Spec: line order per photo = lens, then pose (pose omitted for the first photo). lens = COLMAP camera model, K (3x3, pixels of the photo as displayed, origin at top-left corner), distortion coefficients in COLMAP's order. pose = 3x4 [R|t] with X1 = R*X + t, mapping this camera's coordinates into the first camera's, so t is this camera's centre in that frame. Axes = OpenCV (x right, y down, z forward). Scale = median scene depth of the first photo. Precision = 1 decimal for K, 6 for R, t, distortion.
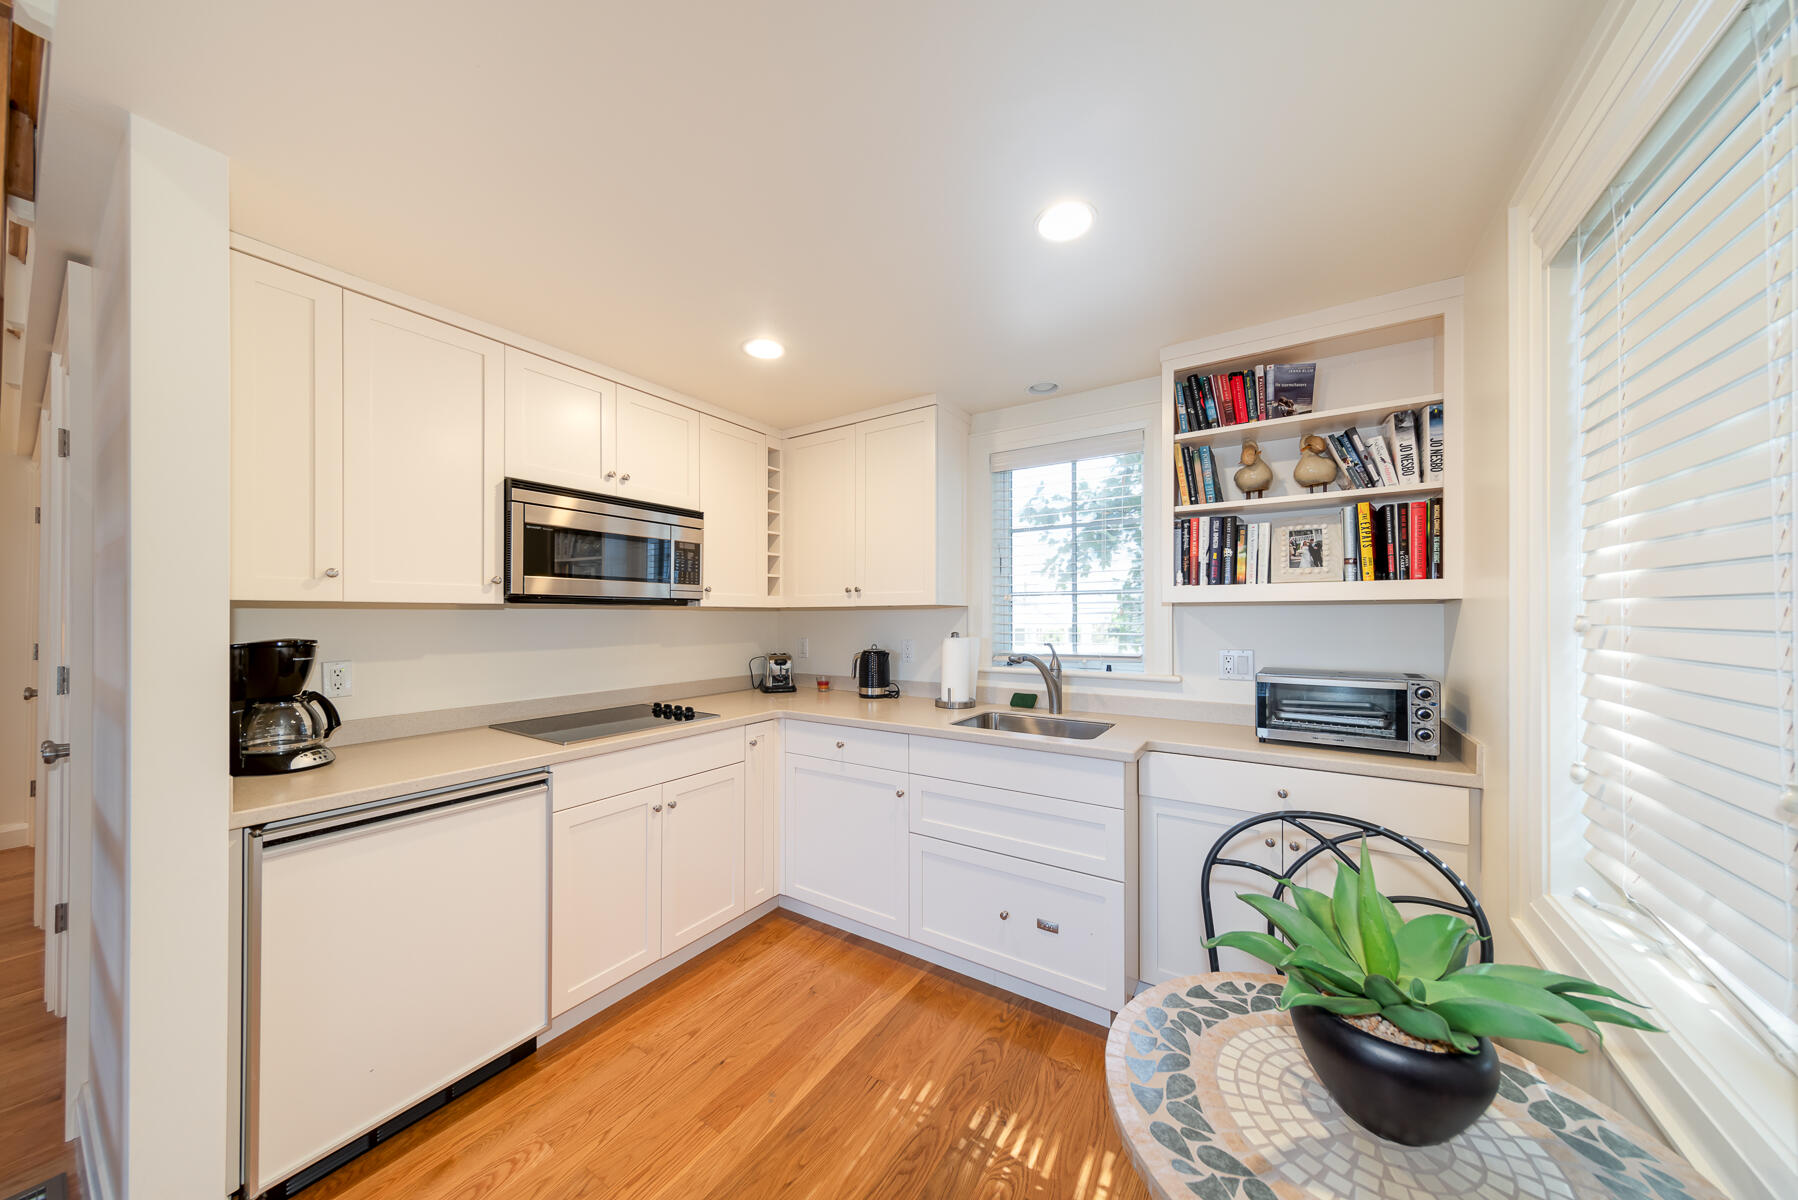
lens RADIAL K [[582.6, 0, 908.3], [0, 582.6, 612.4], [0, 0, 1]] dist [0.000355, 0.000015]
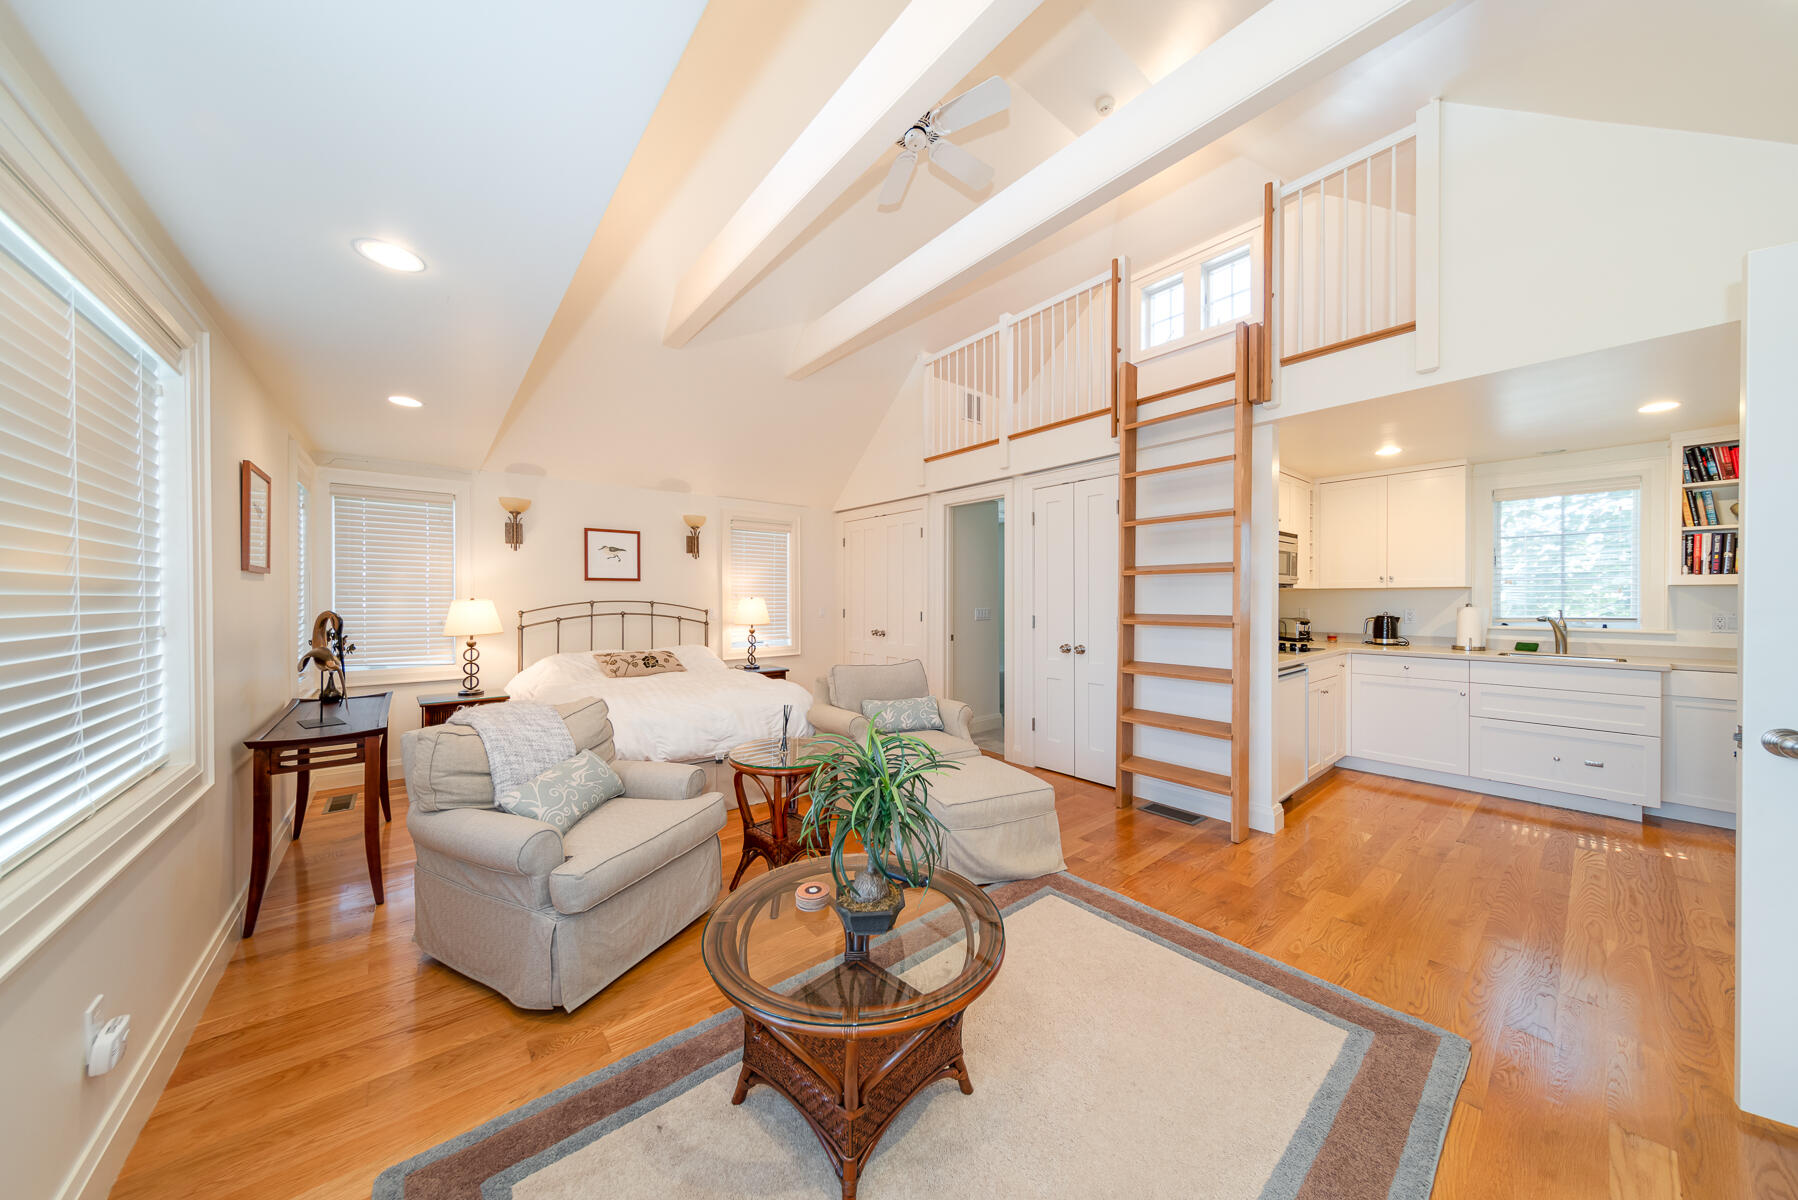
lens RADIAL K [[582.6, 0, 898.7], [0, 582.6, 599.8], [0, 0, 1]] dist [0.000355, 0.000015]
pose [[0.955594, 0.002828, -0.294673, -1.190077], [-0.000765, 0.999974, 0.007113, 0.015630], [0.294686, -0.006572, 0.955572, -1.256023]]
